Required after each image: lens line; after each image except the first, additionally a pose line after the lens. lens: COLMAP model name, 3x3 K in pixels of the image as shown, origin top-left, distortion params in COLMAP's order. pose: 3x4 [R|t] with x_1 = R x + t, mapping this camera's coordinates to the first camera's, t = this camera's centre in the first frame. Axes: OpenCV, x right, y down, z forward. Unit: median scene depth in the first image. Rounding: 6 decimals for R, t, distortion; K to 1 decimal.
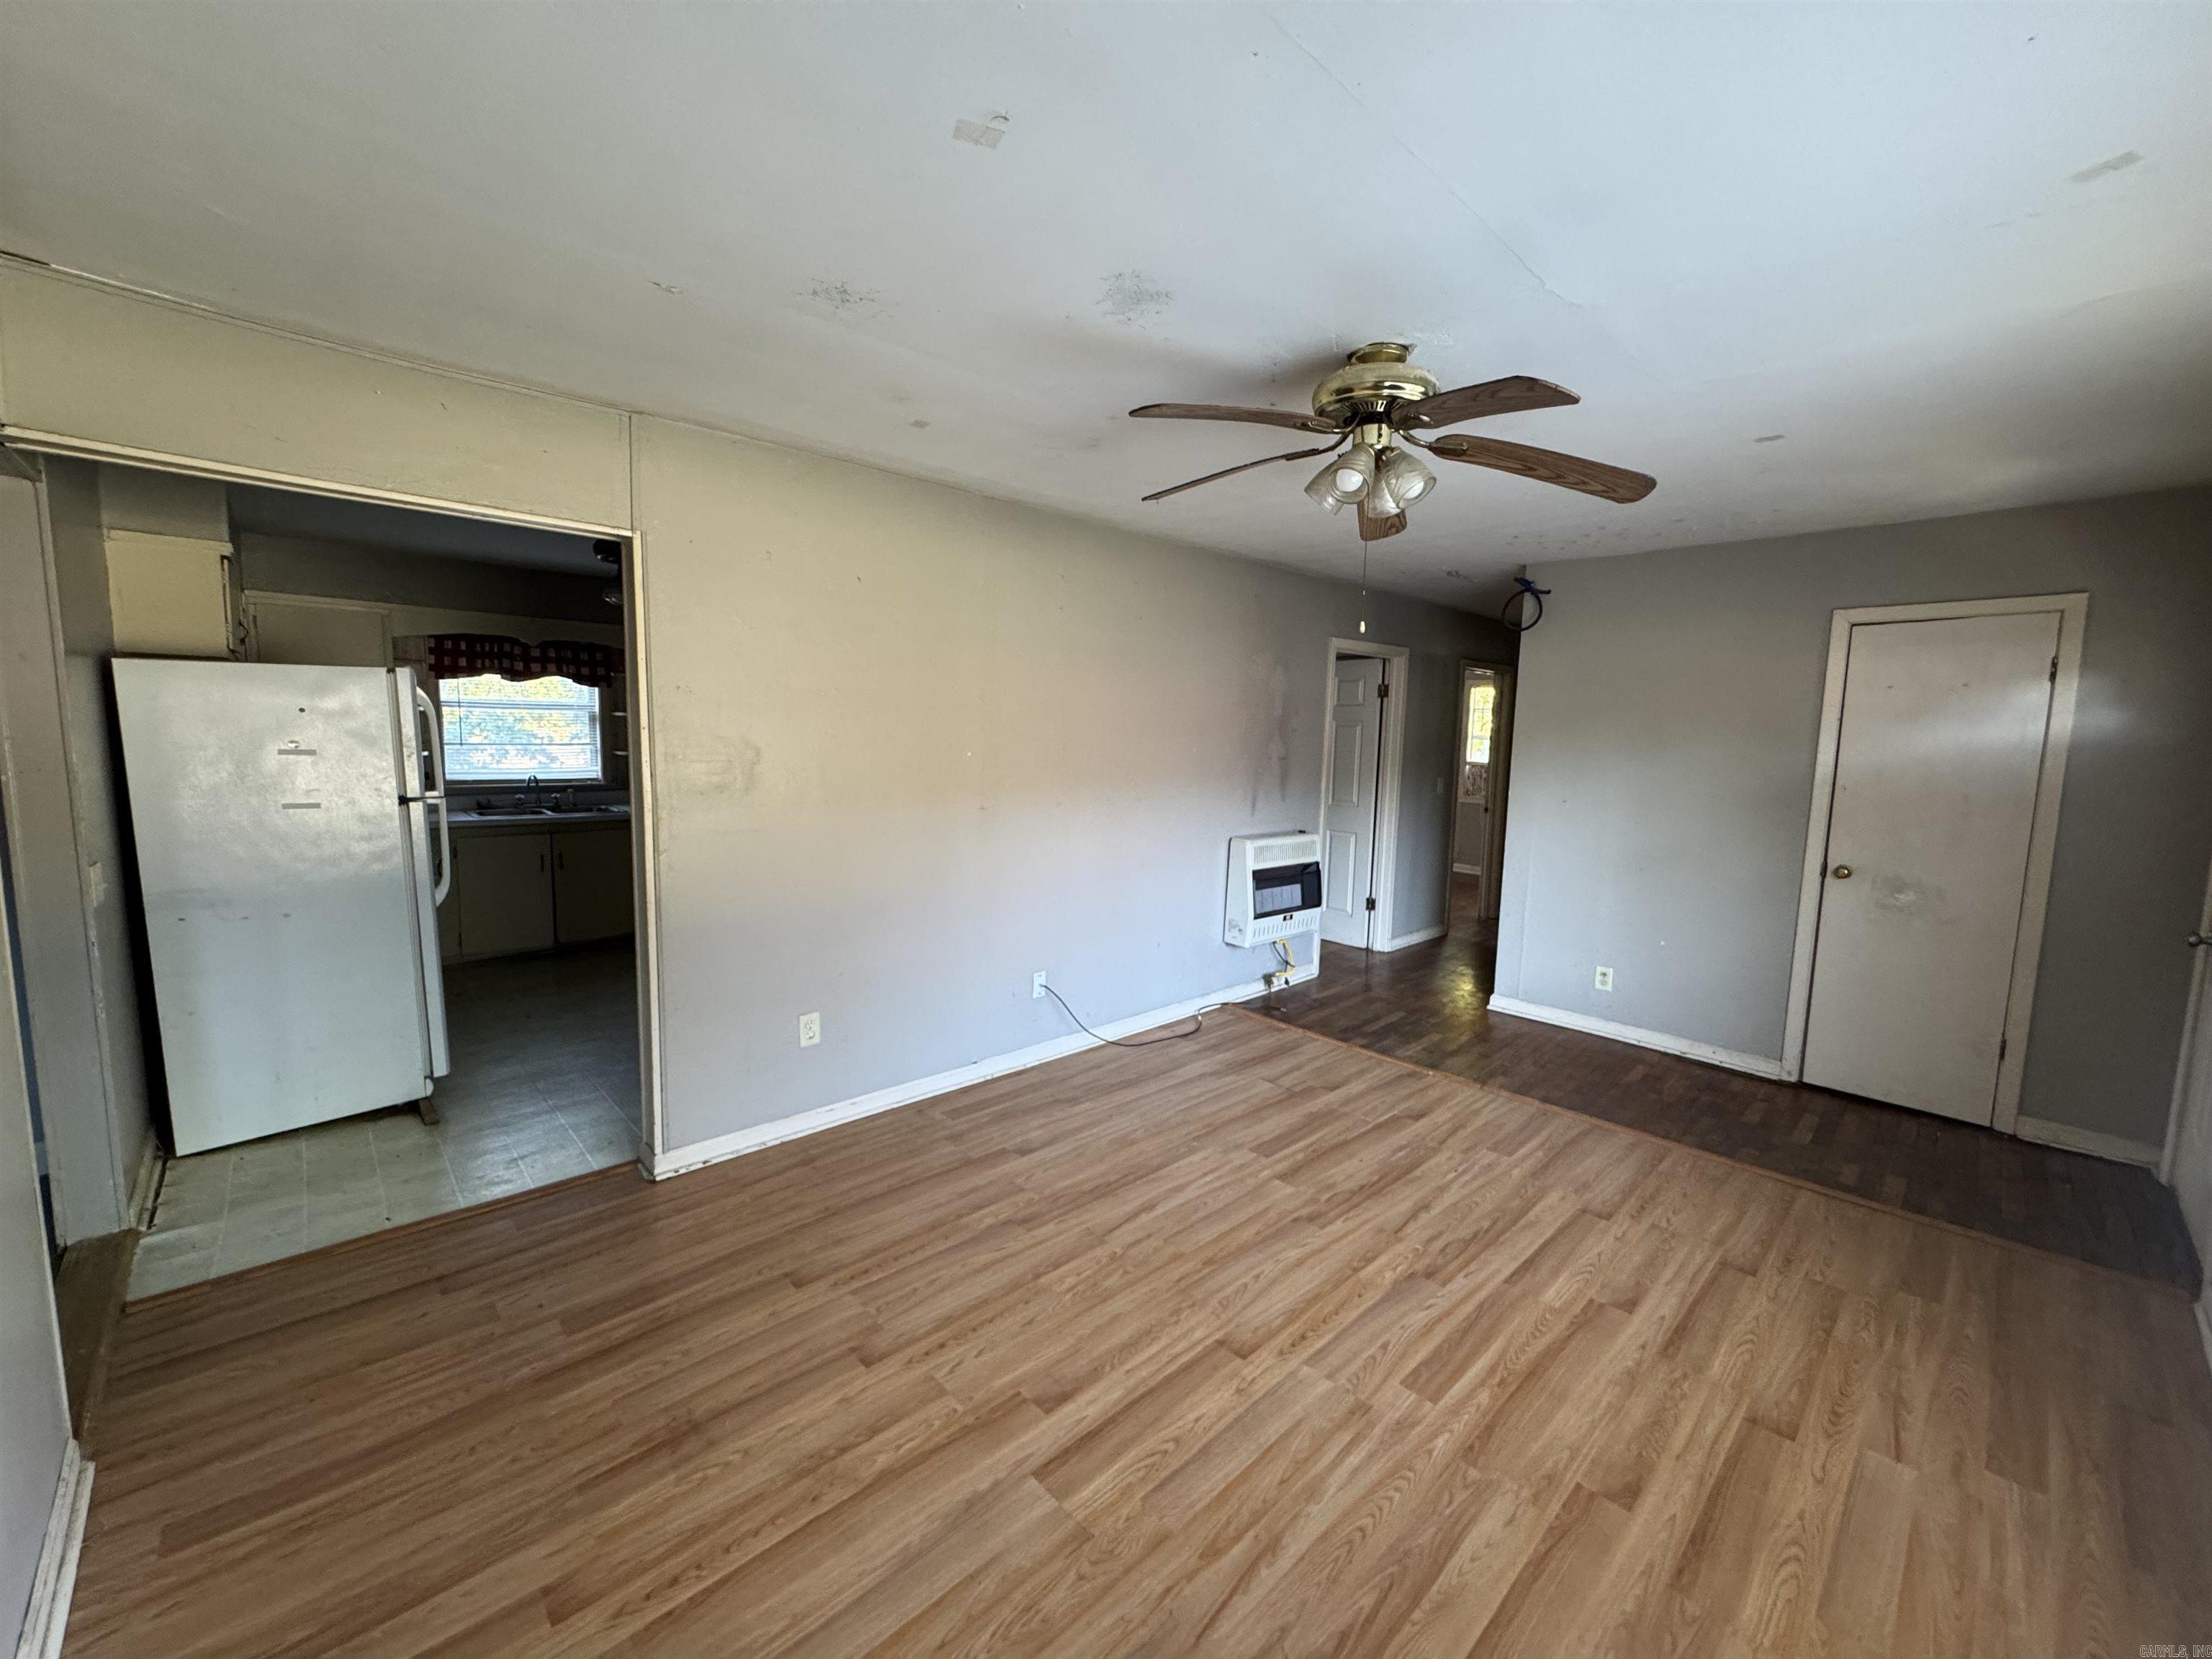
lens RADIAL K [[883.1, 0, 1110.4], [0, 883.1, 832.6], [0, 0, 1]] dist [0.000485, 0.000220]
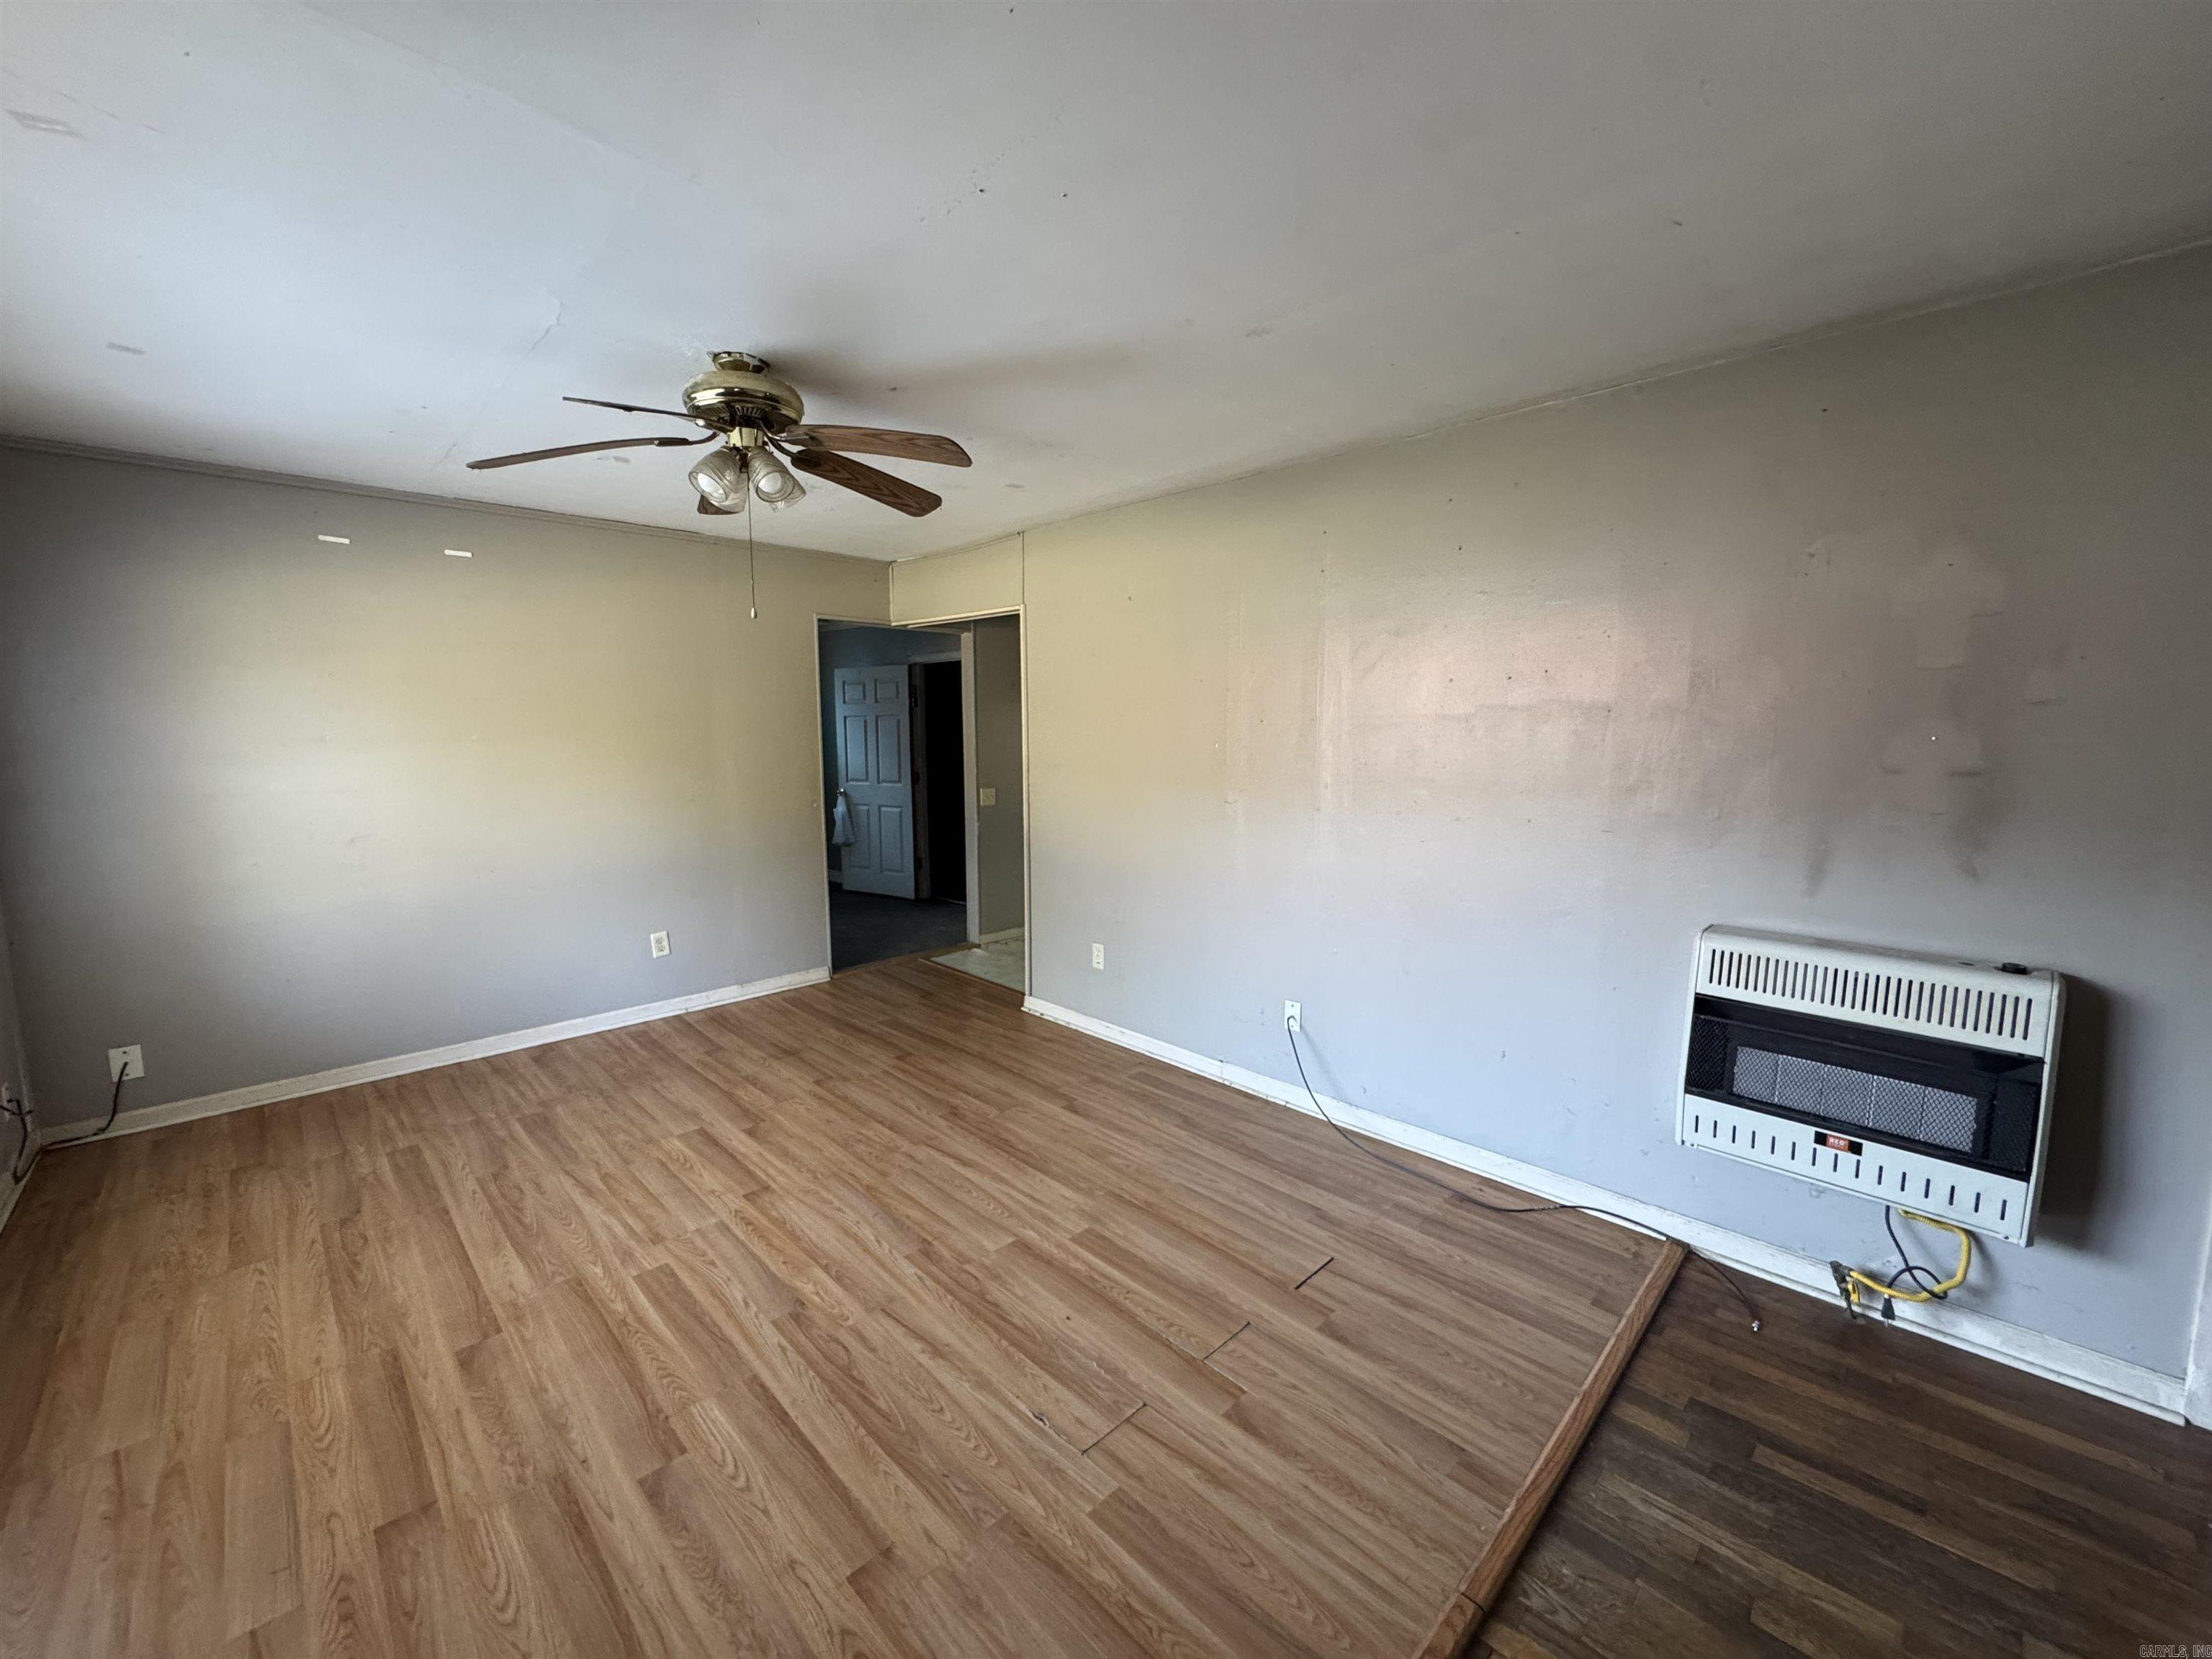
lens RADIAL K [[883.1, 0, 1104.8], [0, 883.1, 832.6], [0, 0, 1]] dist [0.000485, 0.000220]
pose [[0.012689, 0.092361, -0.995645, 1.123167], [-0.116343, 0.989098, 0.090271, -0.091027], [0.993128, 0.114691, 0.023296, 1.148212]]
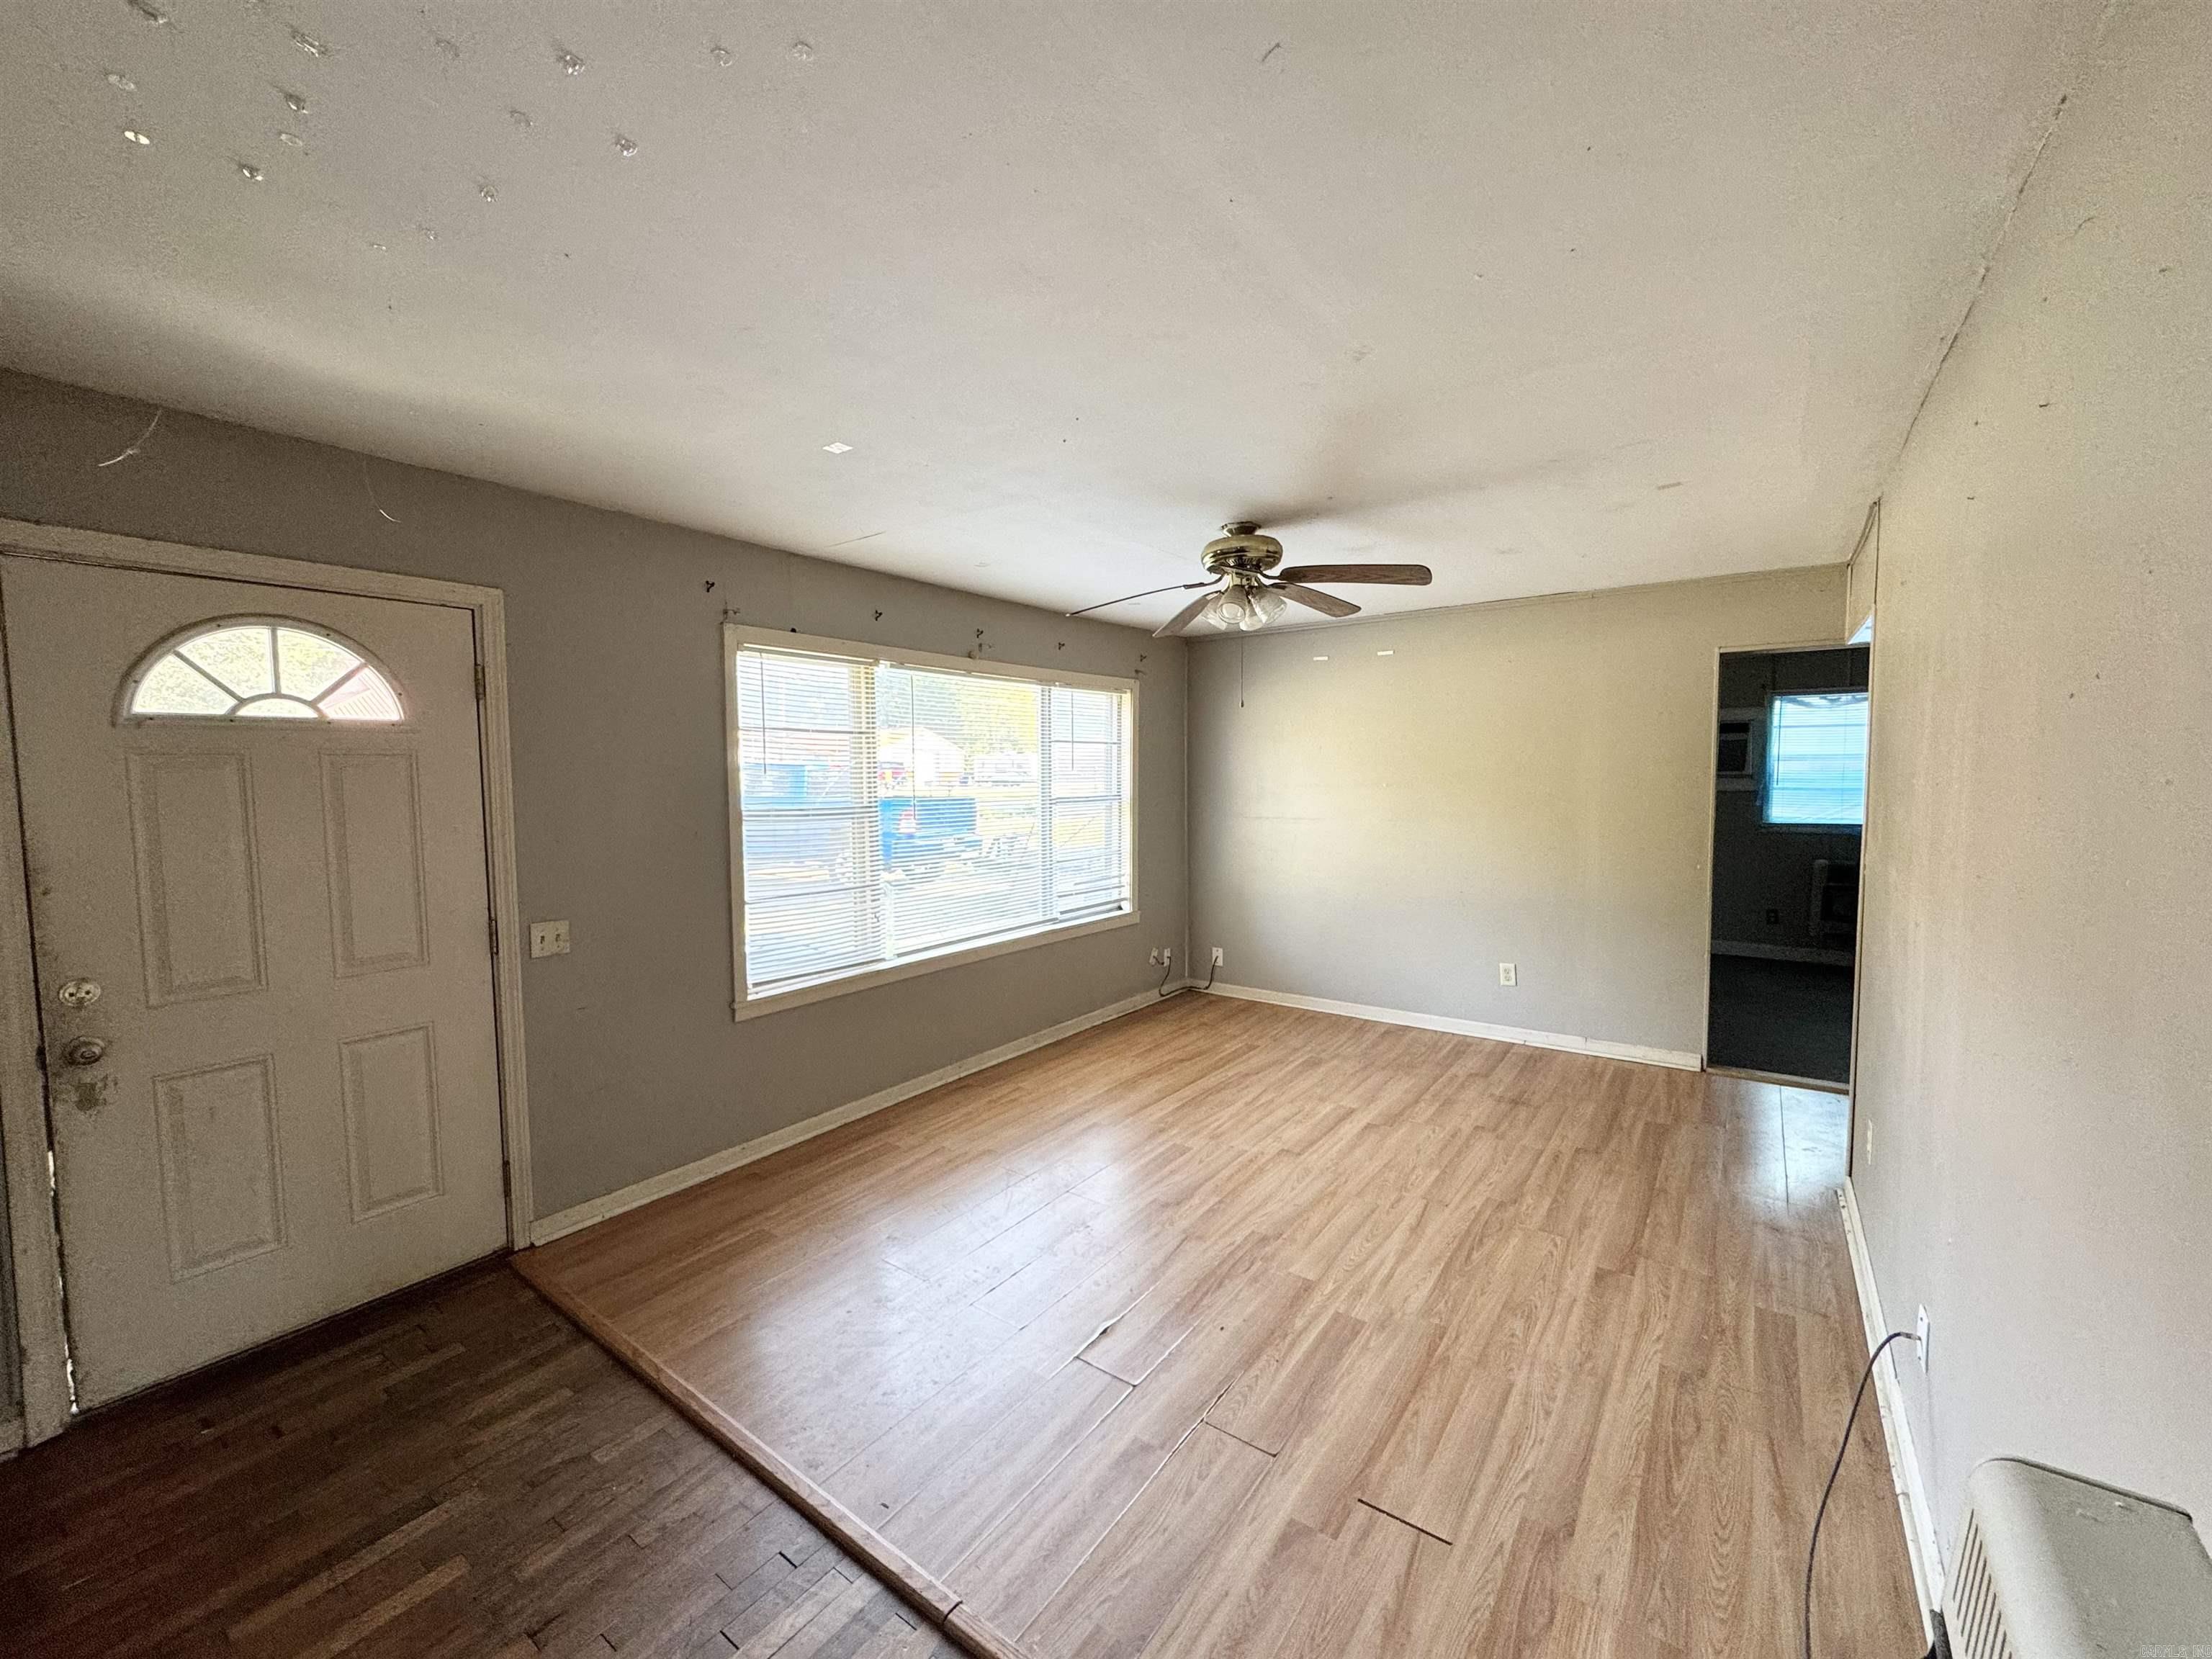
lens RADIAL K [[883.1, 0, 1102.7], [0, 883.1, 828.7], [0, 0, 1]] dist [0.000485, 0.000220]
pose [[-0.985804, -0.006573, -0.167770, 0.614876], [-0.036773, 0.983424, 0.177550, -0.225027], [0.163822, 0.181199, -0.969706, 1.956777]]
